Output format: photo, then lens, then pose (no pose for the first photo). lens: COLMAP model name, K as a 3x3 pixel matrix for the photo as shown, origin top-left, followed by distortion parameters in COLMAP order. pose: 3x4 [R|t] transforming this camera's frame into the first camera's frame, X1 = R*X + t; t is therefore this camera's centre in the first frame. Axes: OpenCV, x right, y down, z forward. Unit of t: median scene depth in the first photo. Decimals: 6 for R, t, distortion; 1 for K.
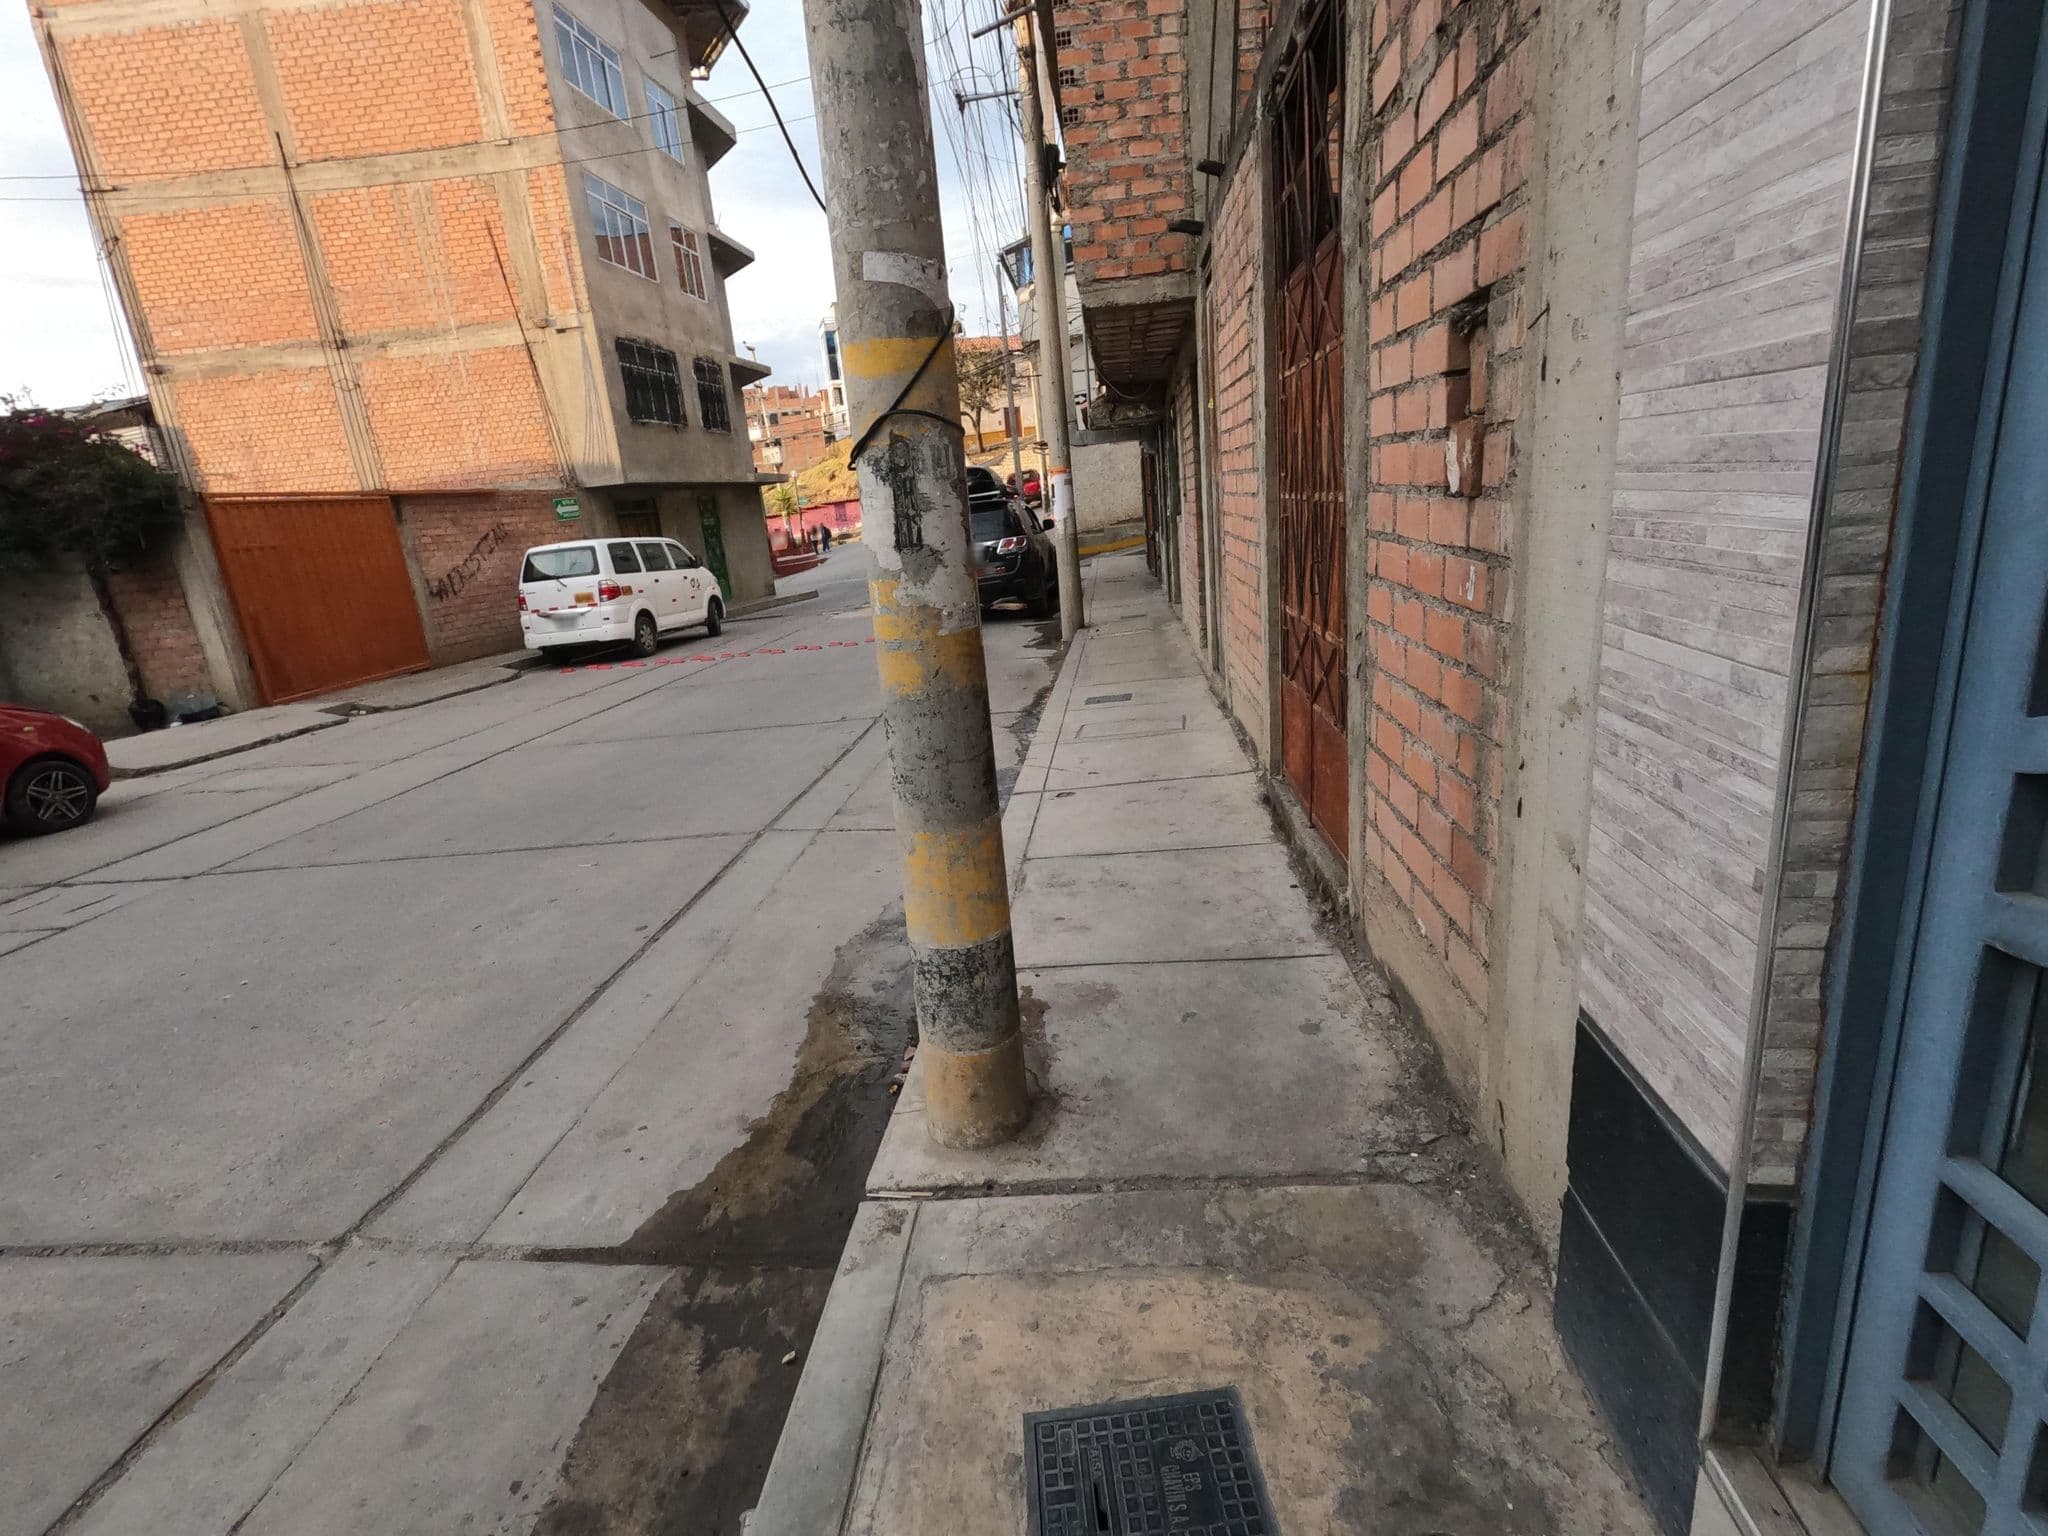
lens RADIAL K [[984.5, 0, 1059.6], [0, 984.5, 769.3], [0, 0, 1]] dist [-0.002251, 0.000230]
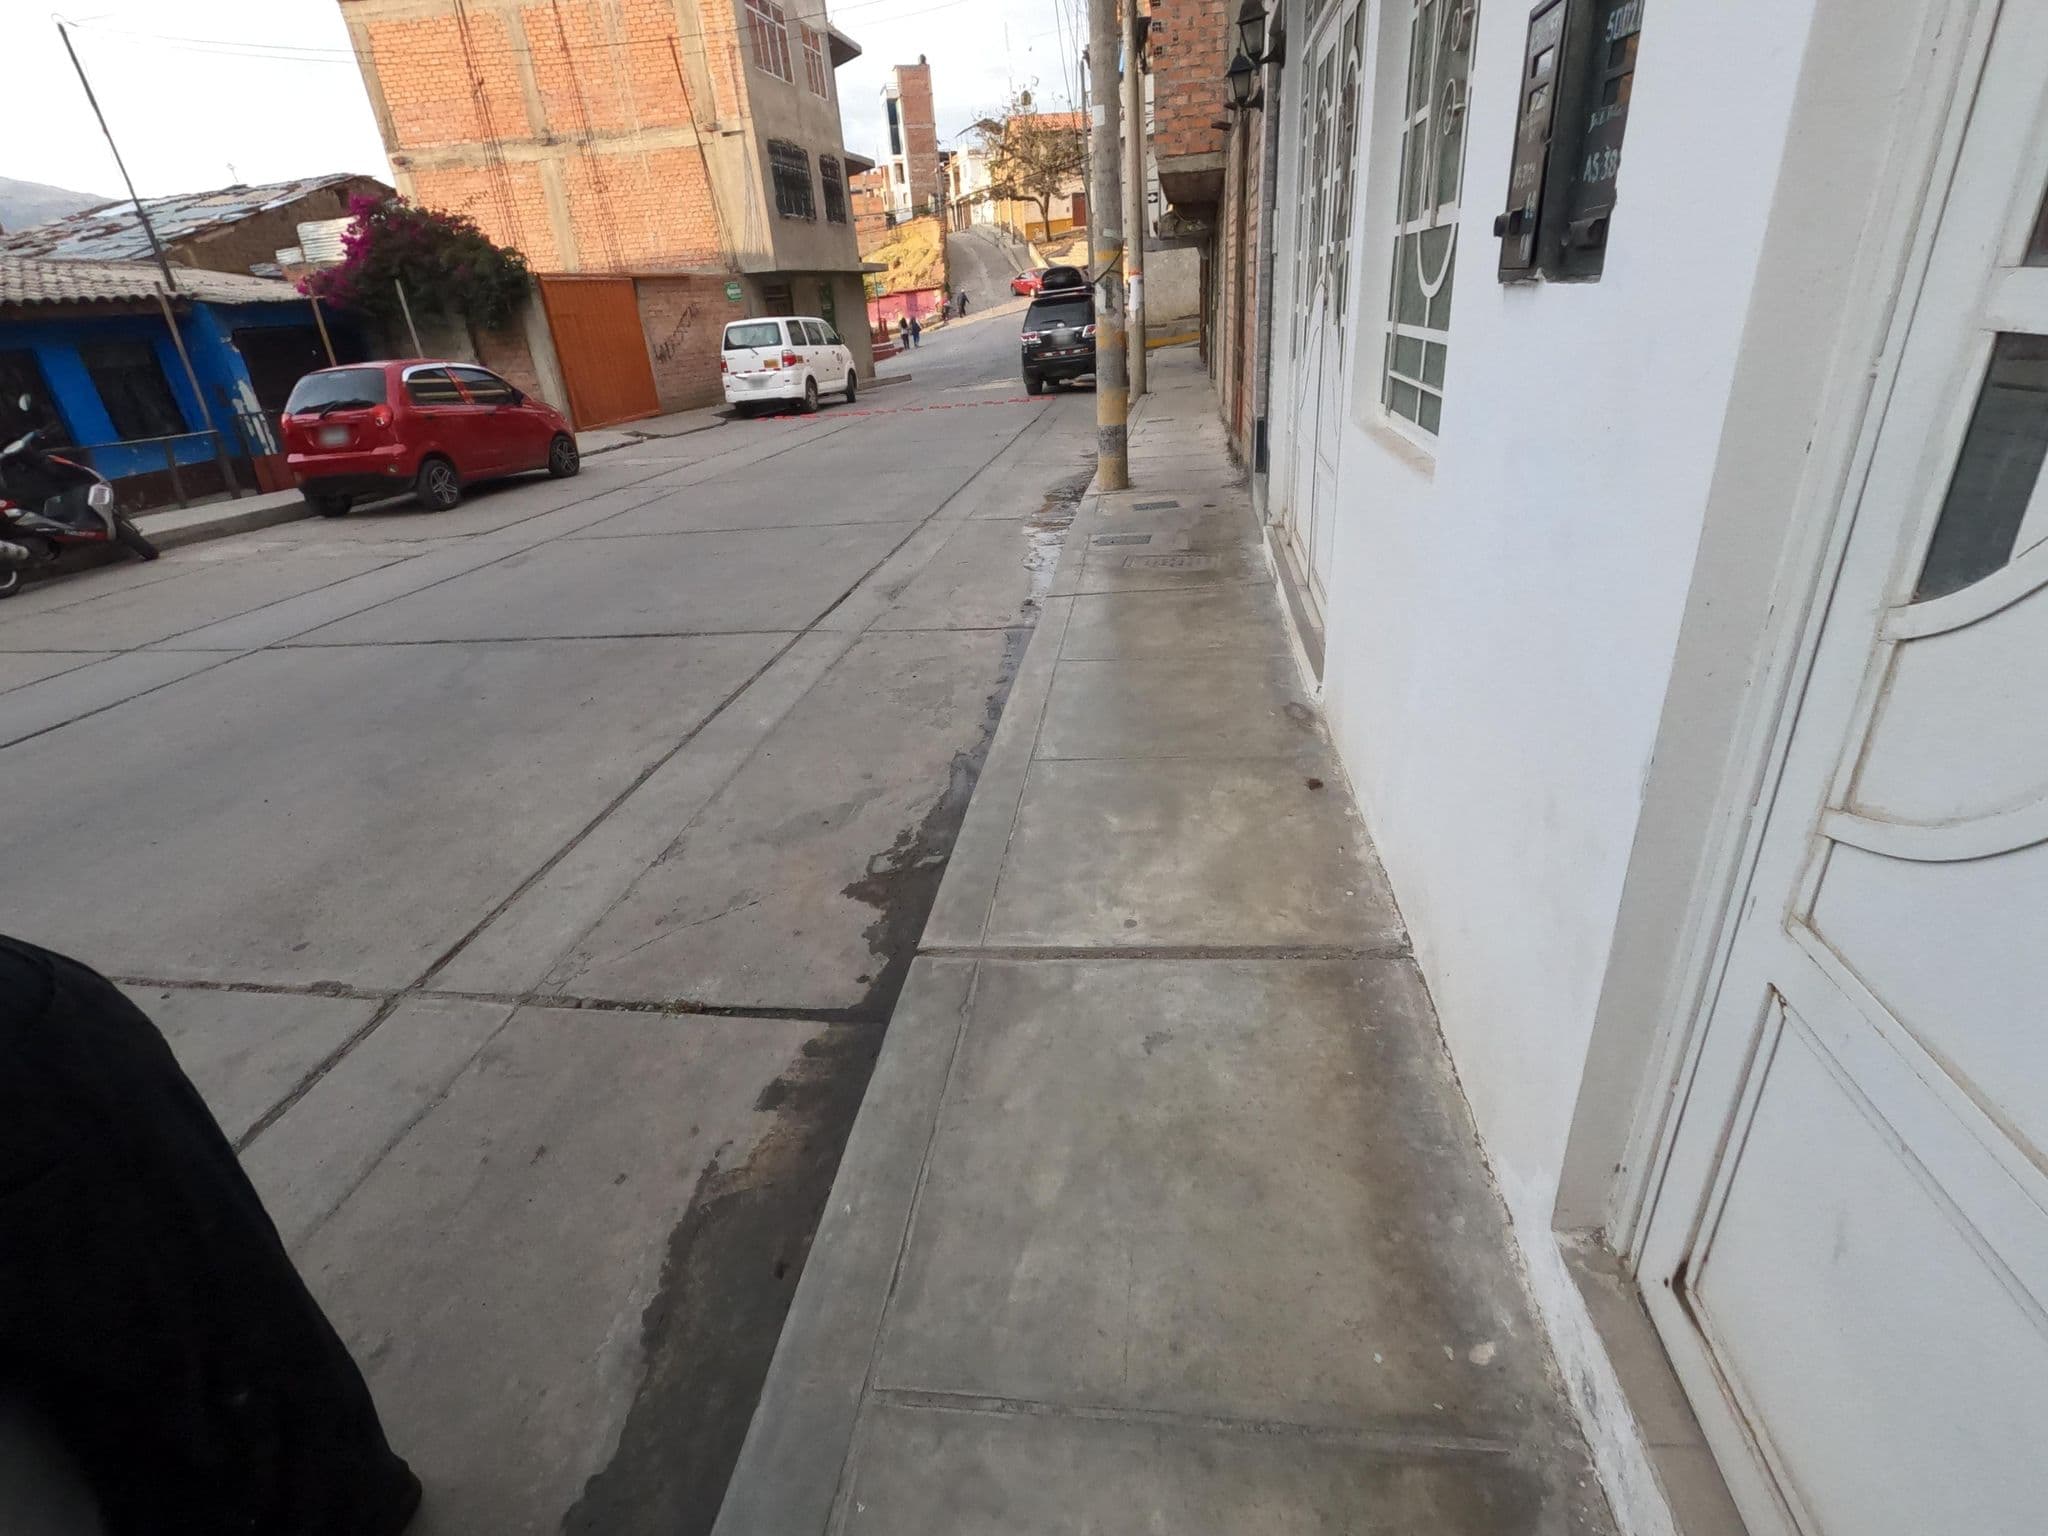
lens RADIAL K [[984.5, 0, 1059.6], [0, 984.5, 769.3], [0, 0, 1]] dist [-0.002251, 0.000230]
pose [[0.998006, 0.048299, -0.040643, -0.010327], [-0.040119, 0.982414, 0.182353, 0.087461], [0.048736, -0.180359, 0.982393, -0.318583]]
